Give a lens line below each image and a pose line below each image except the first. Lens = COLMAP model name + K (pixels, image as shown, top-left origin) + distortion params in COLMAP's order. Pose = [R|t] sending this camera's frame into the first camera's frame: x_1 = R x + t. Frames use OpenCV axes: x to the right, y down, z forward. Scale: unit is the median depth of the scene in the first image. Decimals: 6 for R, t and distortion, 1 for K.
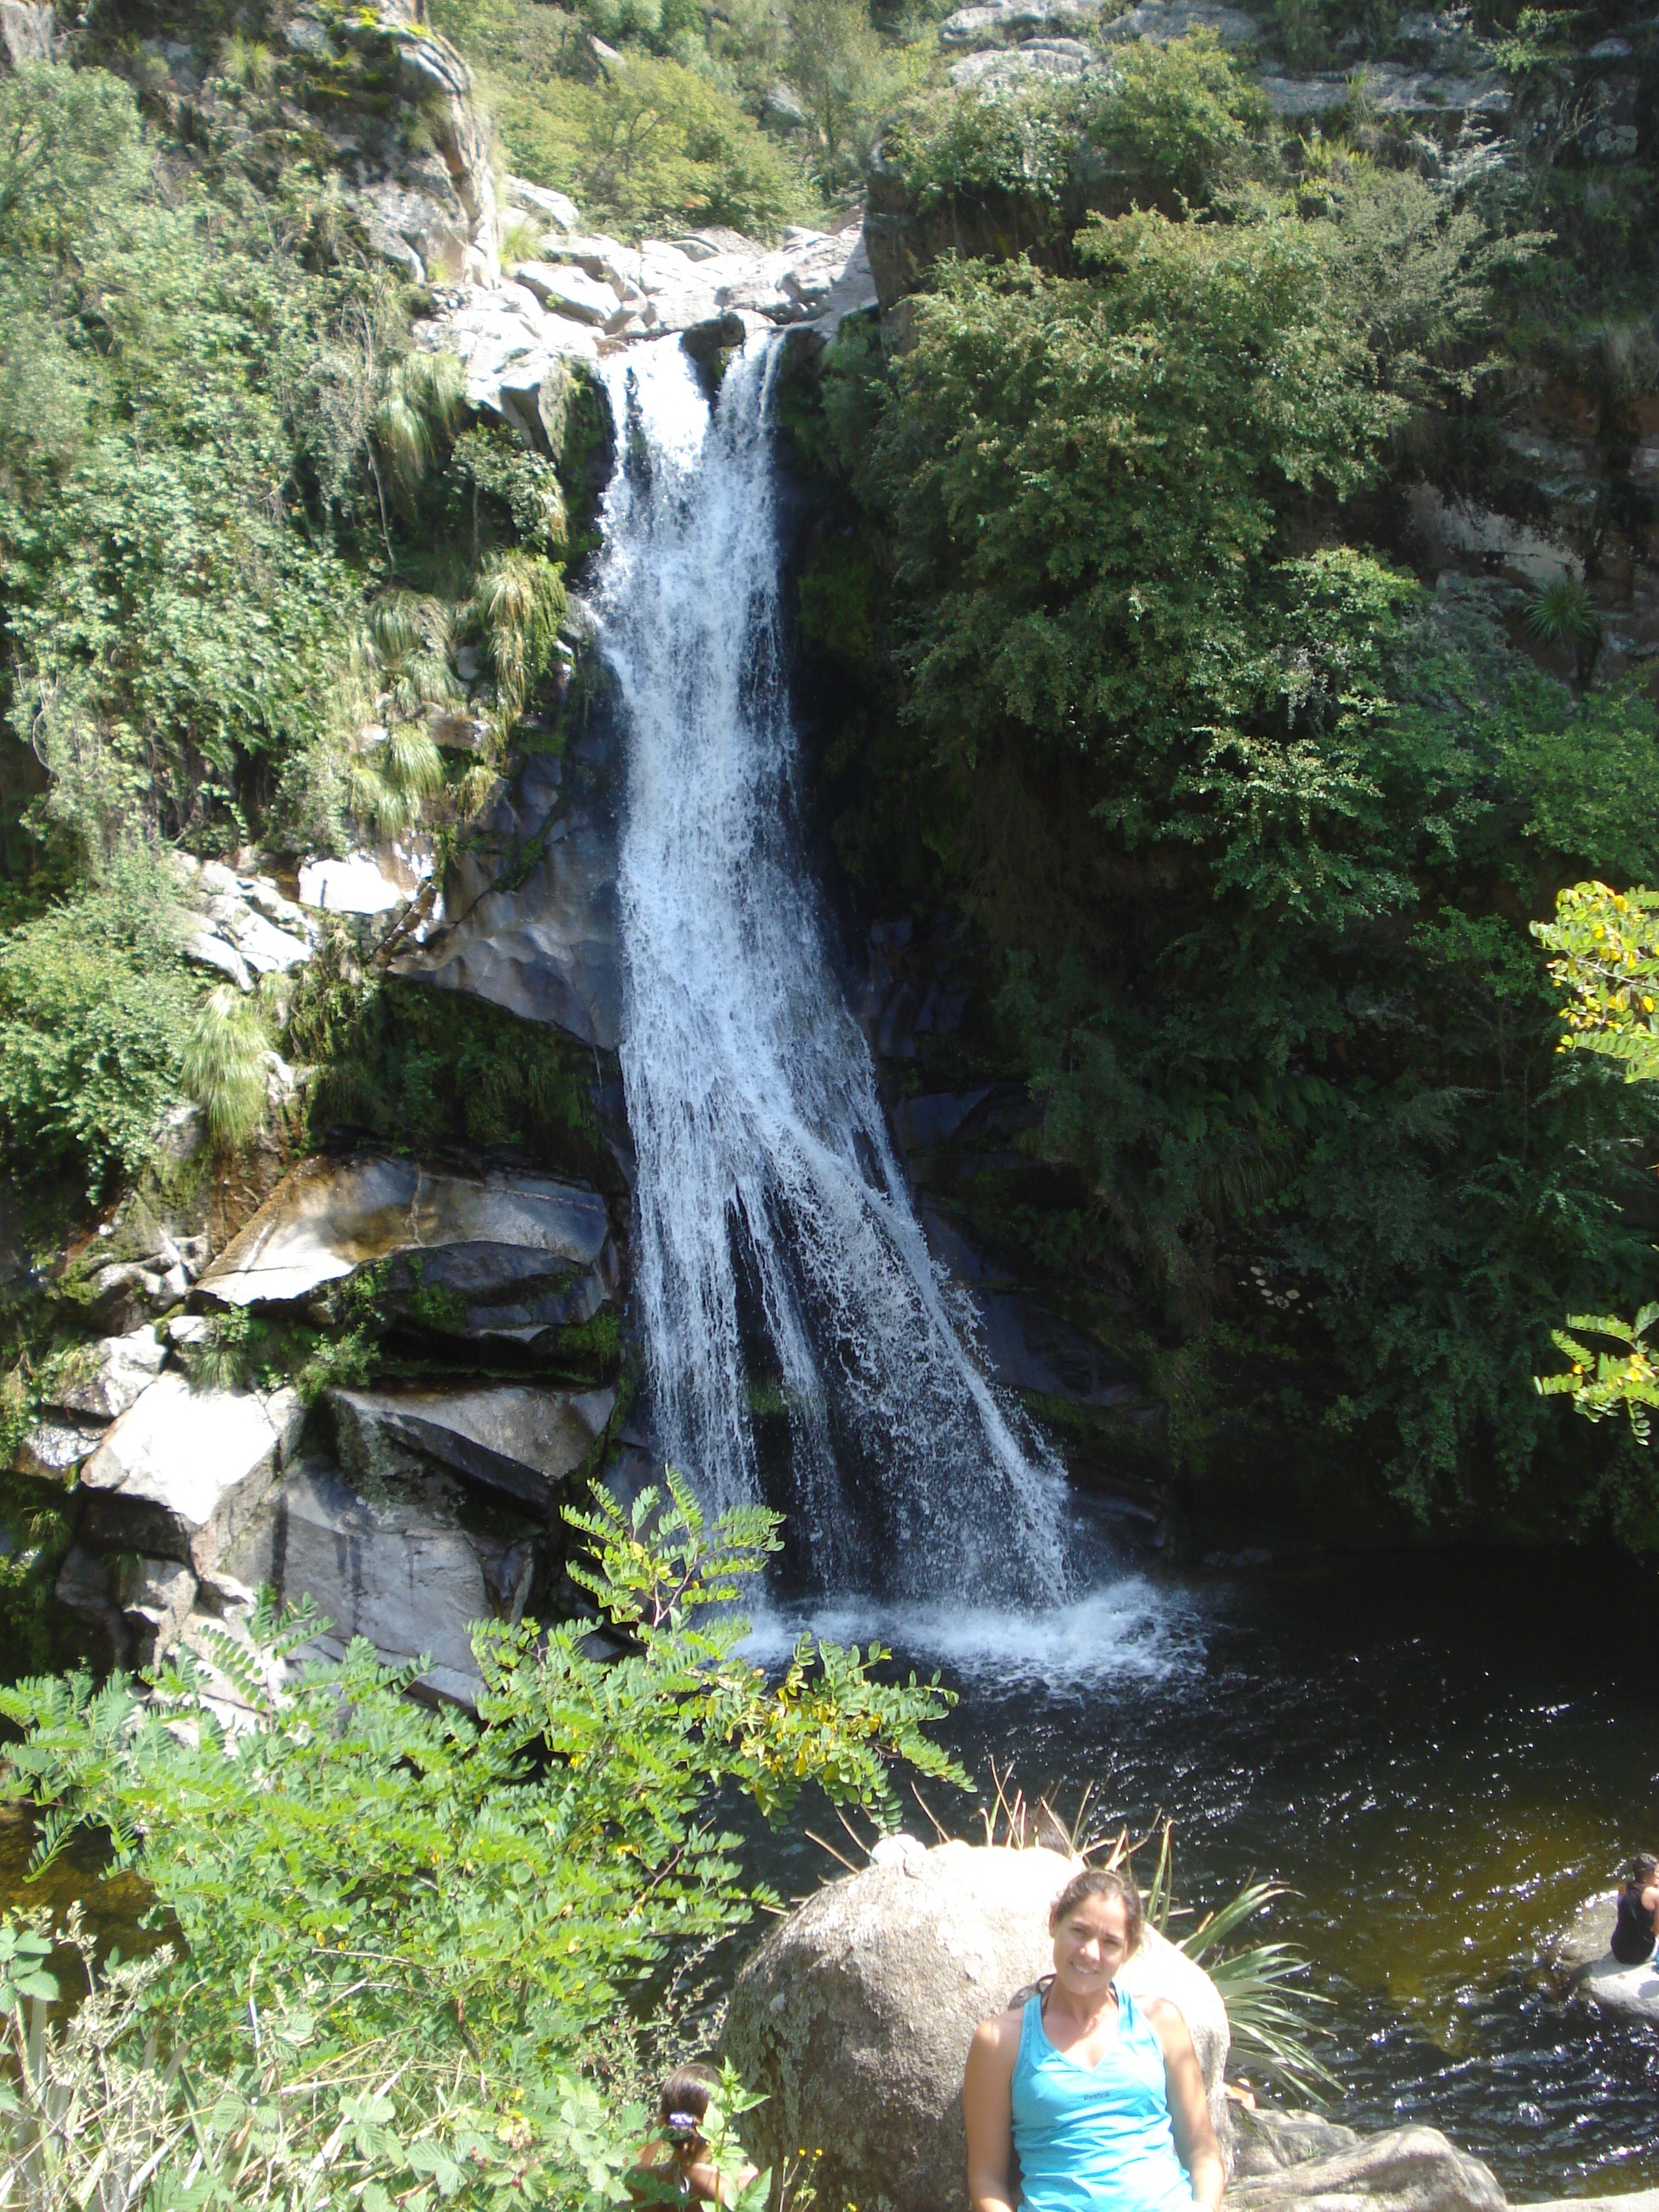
lens RADIAL K [[2450.0, 0, 829.8], [0, 2450.0, 1114.7], [0, 0, 1]] dist [-0.096732, 0.000000]
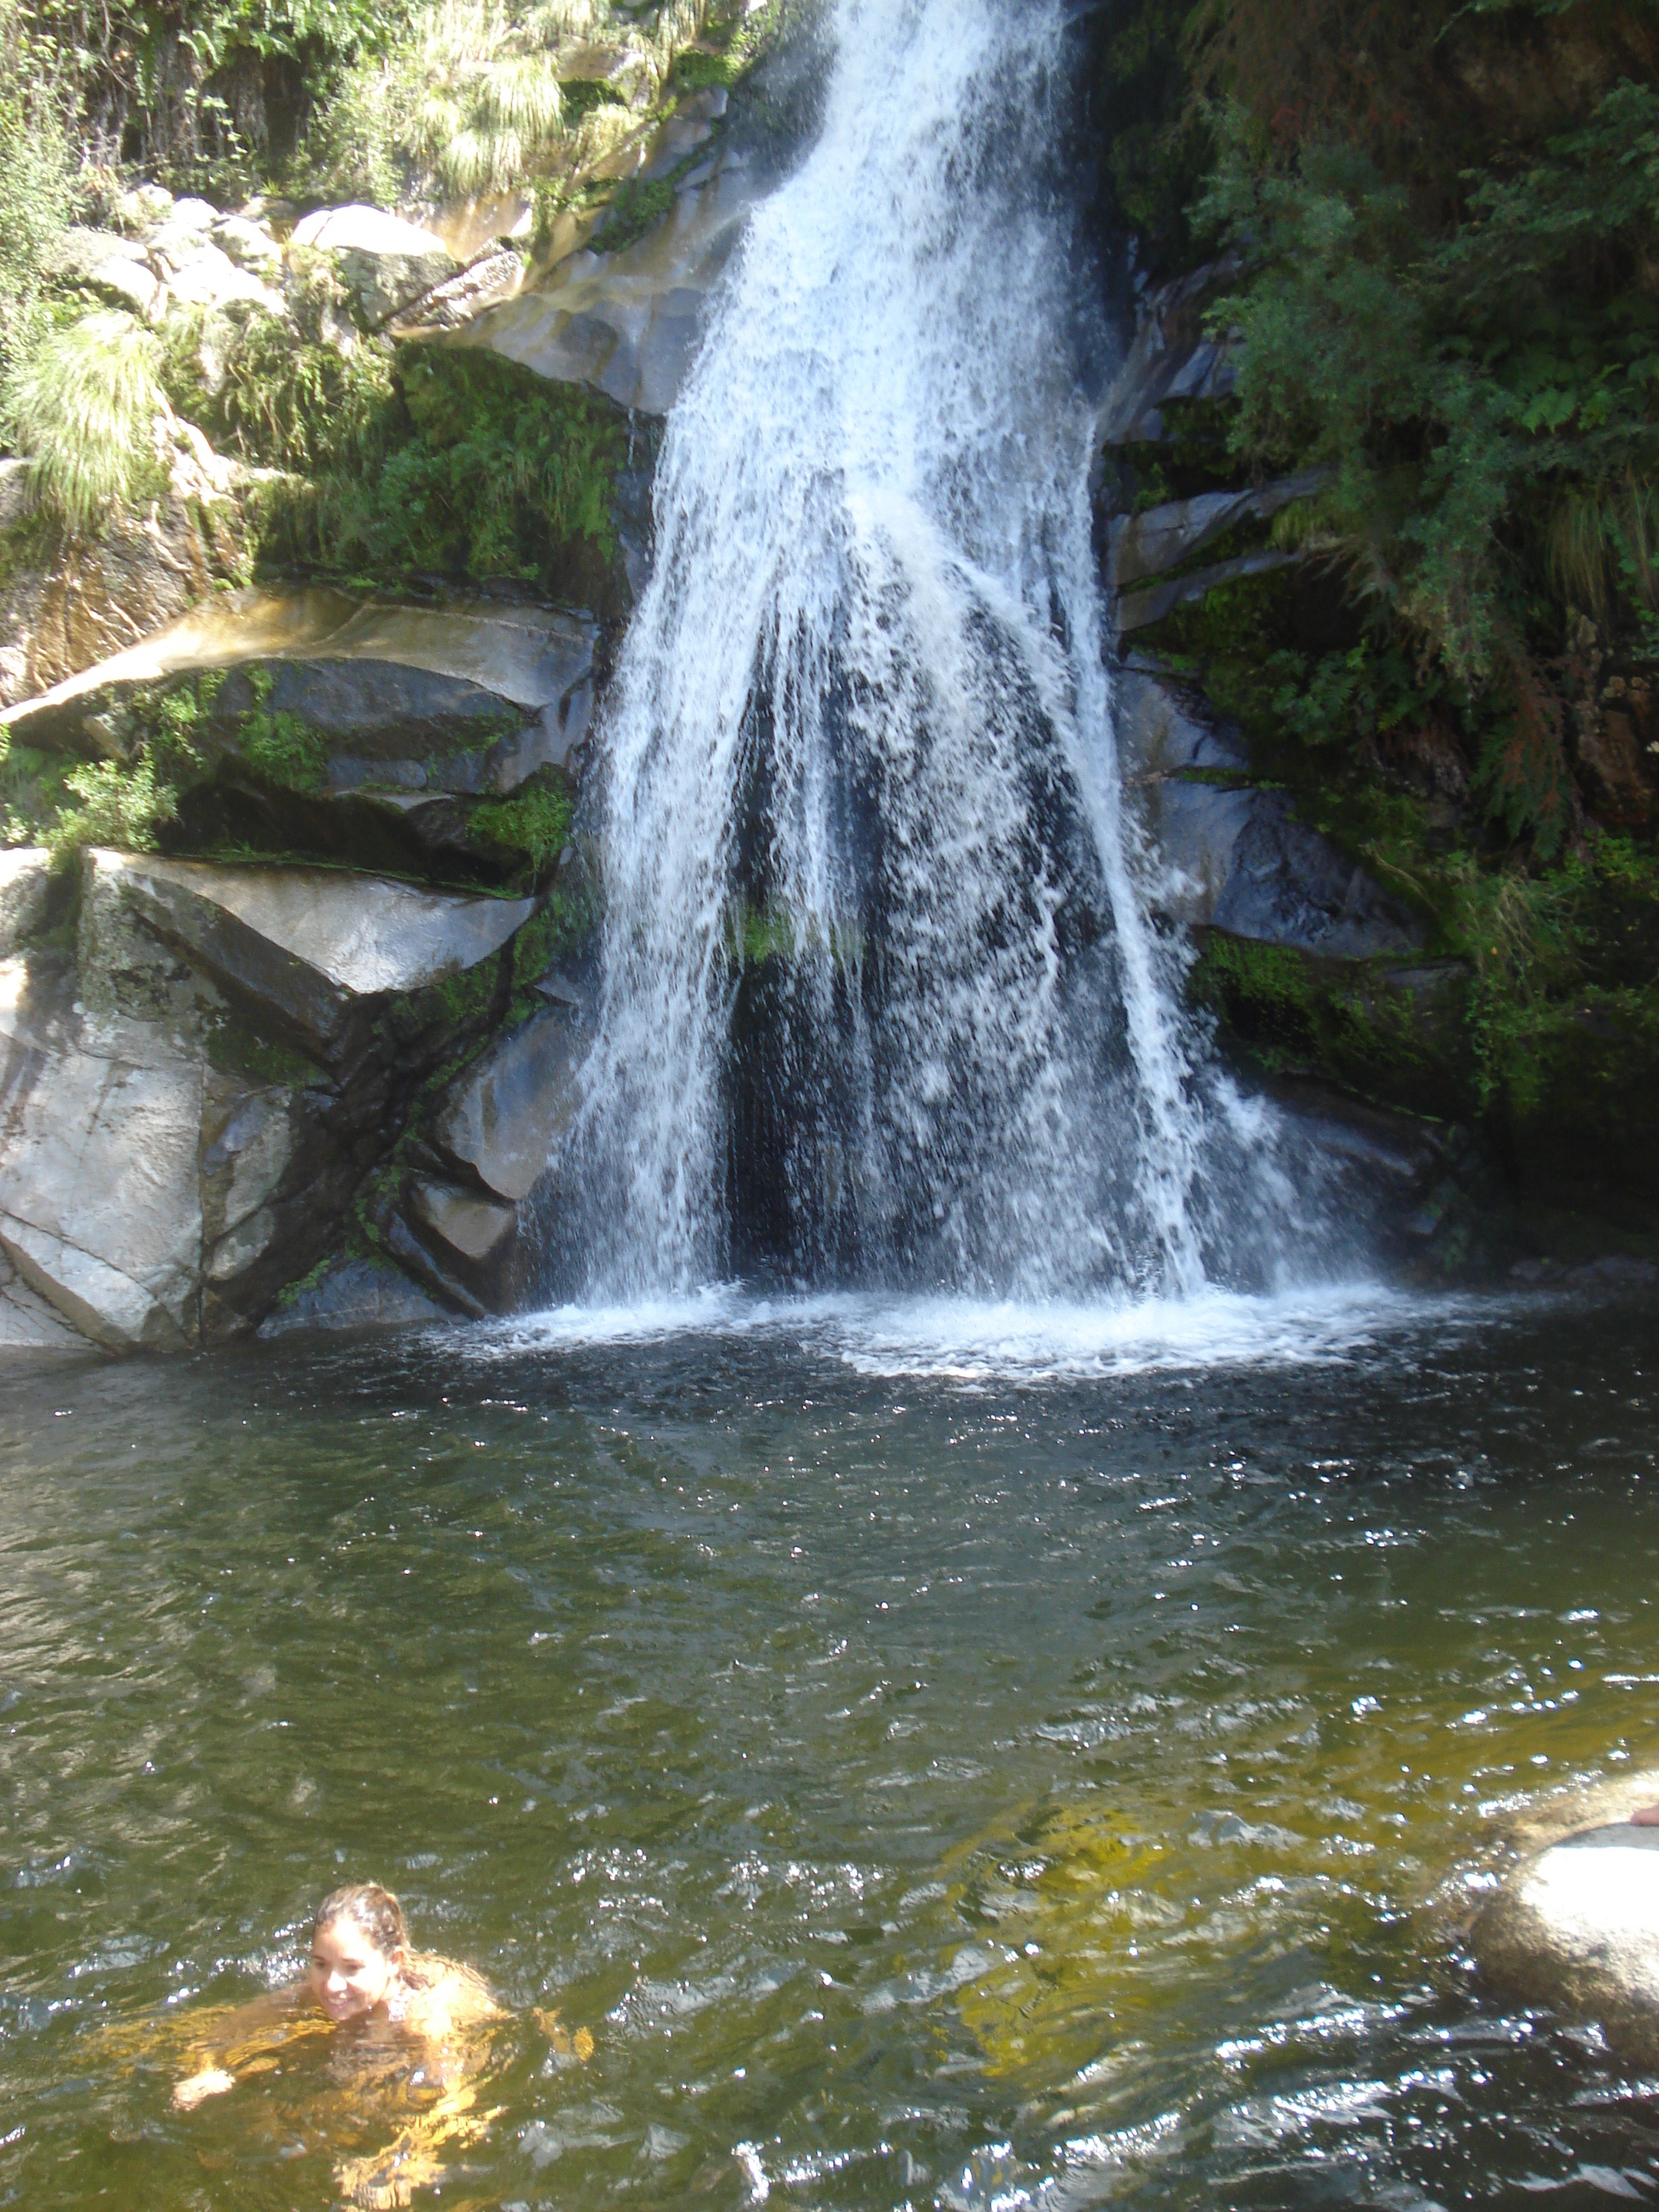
lens RADIAL K [[2450.0, 0, 800.1], [0, 2450.0, 1105.5], [0, 0, 1]] dist [-0.096732, 0.000000]
pose [[0.909115, 0.065239, -0.411404, 0.223008], [-0.106848, 0.991137, -0.078940, 0.204223], [0.402608, 0.115724, 0.908028, 0.494094]]
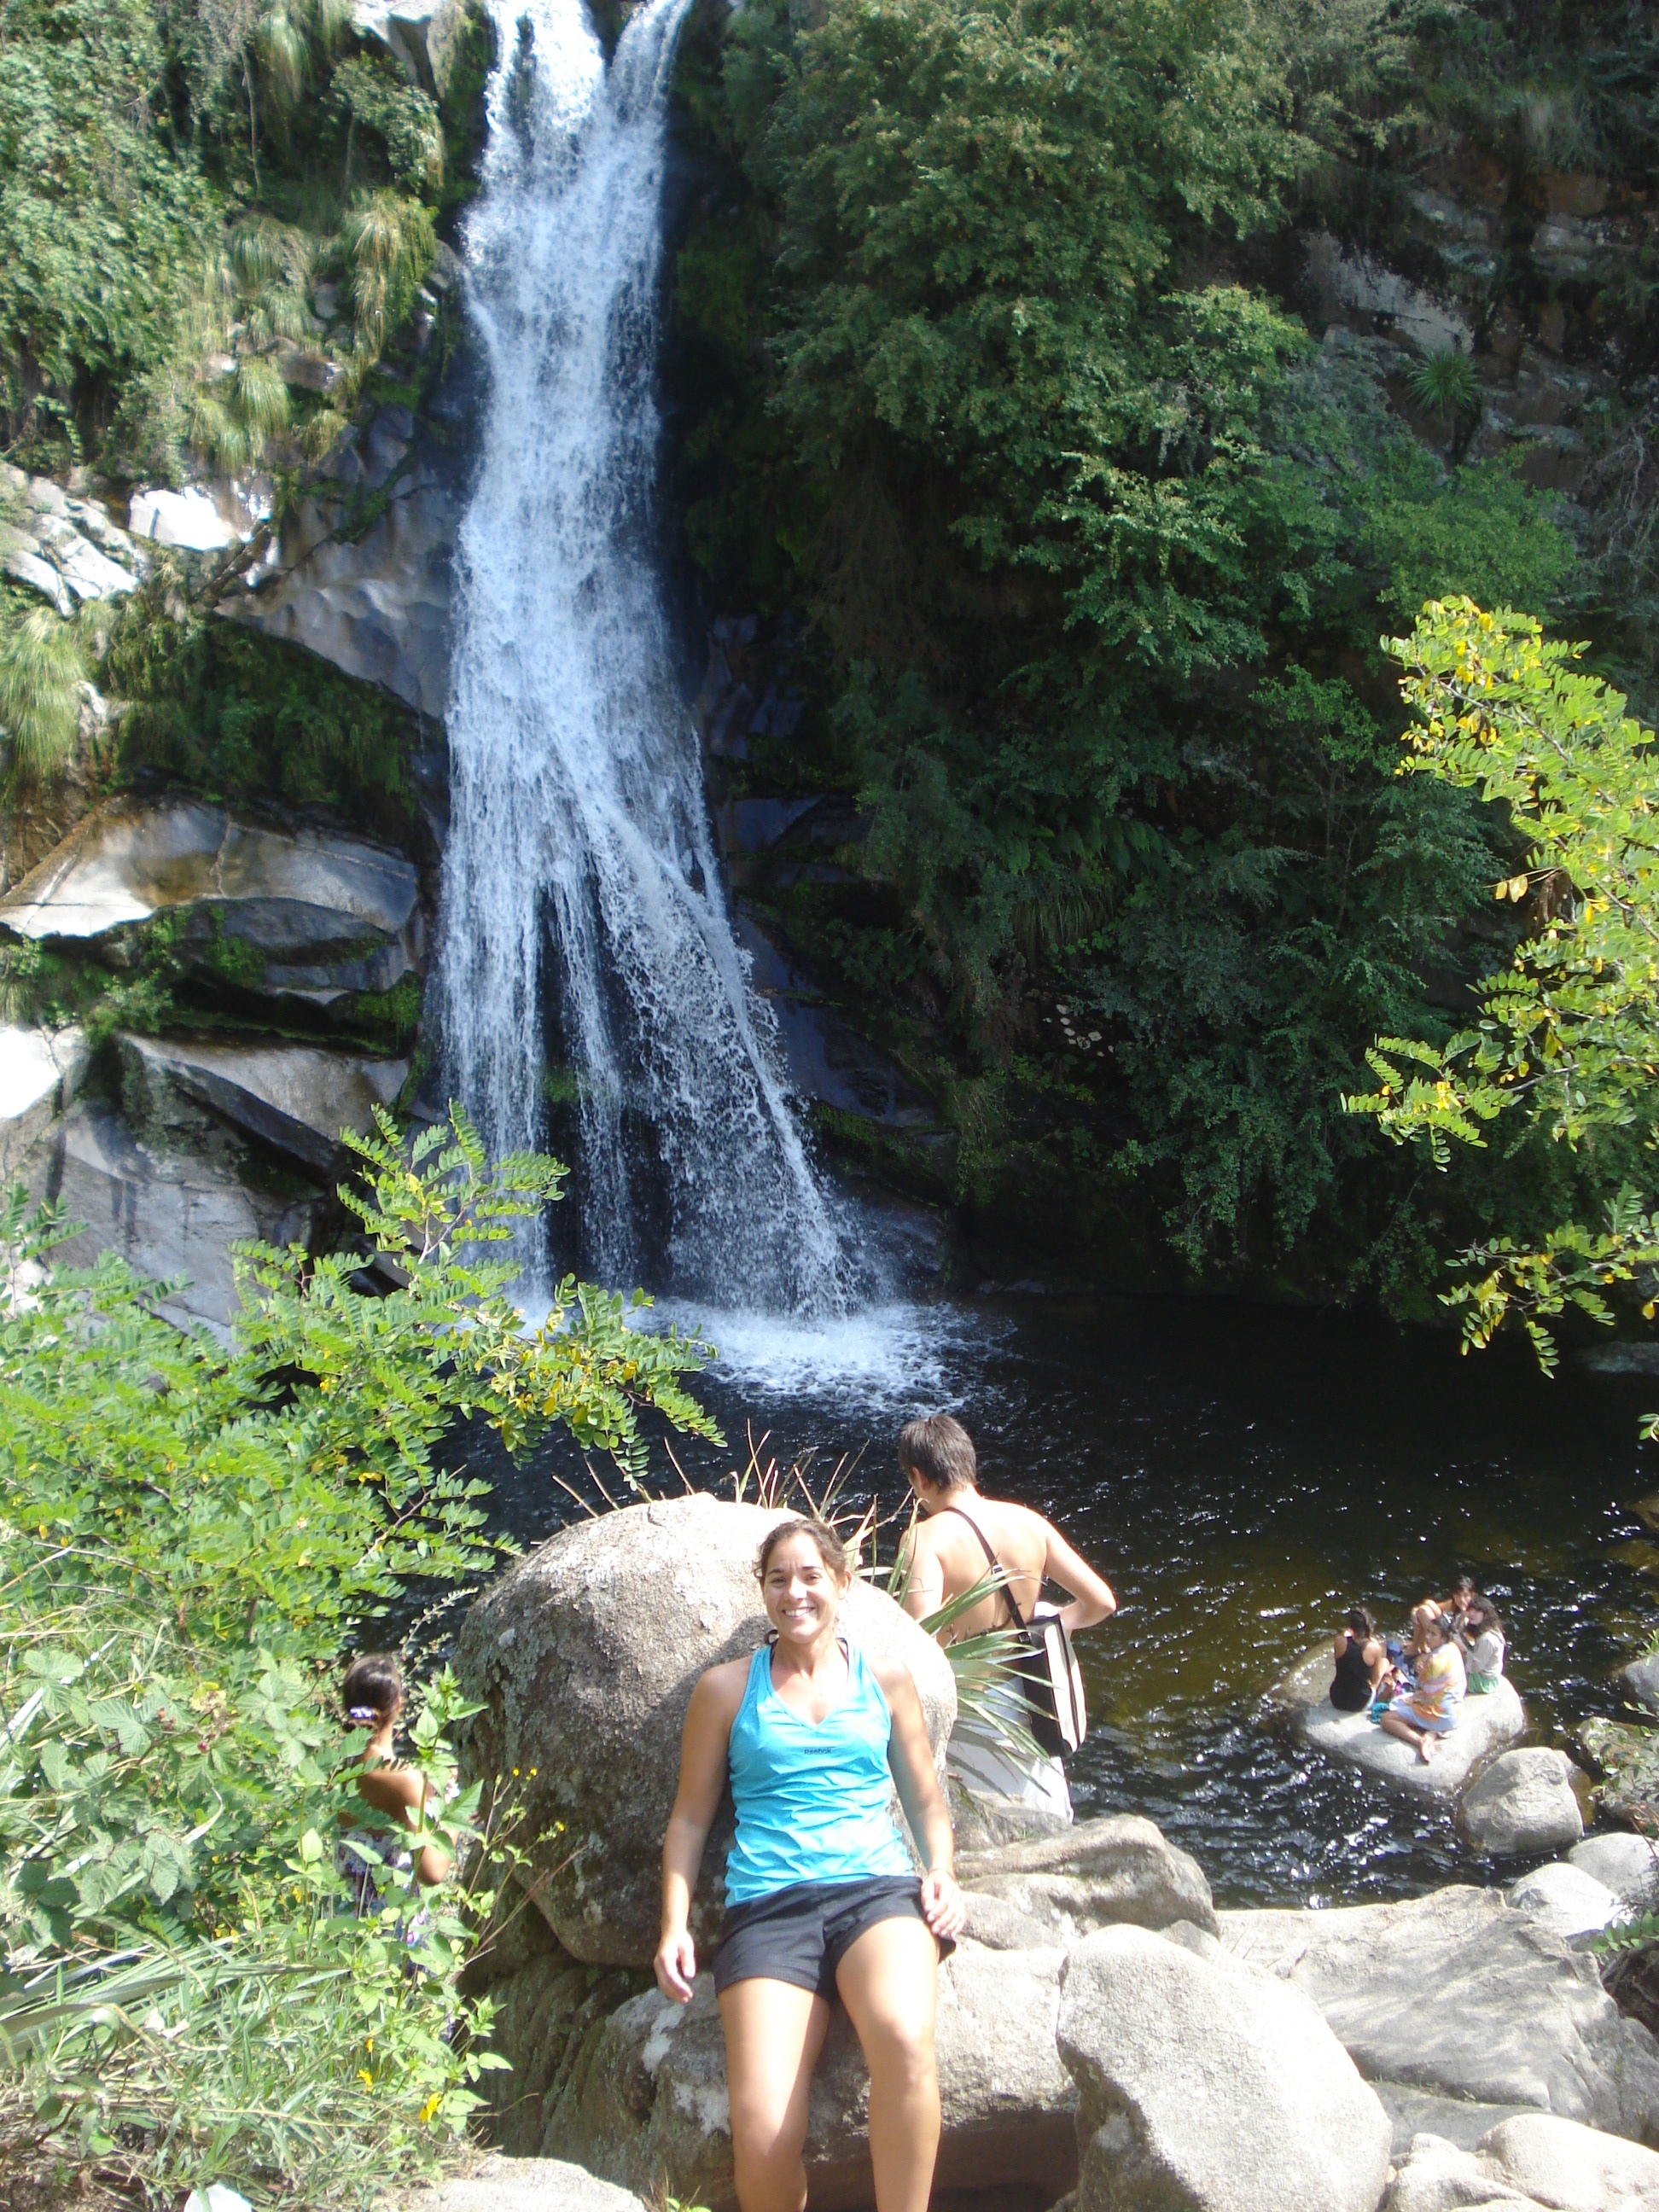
lens RADIAL K [[2450.0, 0, 828.5], [0, 2450.0, 1103.3], [0, 0, 1]] dist [-0.096732, 0.000000]
pose [[0.991690, 0.099064, 0.082086, 0.001000], [-0.107495, 0.988582, 0.105600, 0.006501], [-0.070688, -0.113546, 0.991015, 0.006394]]
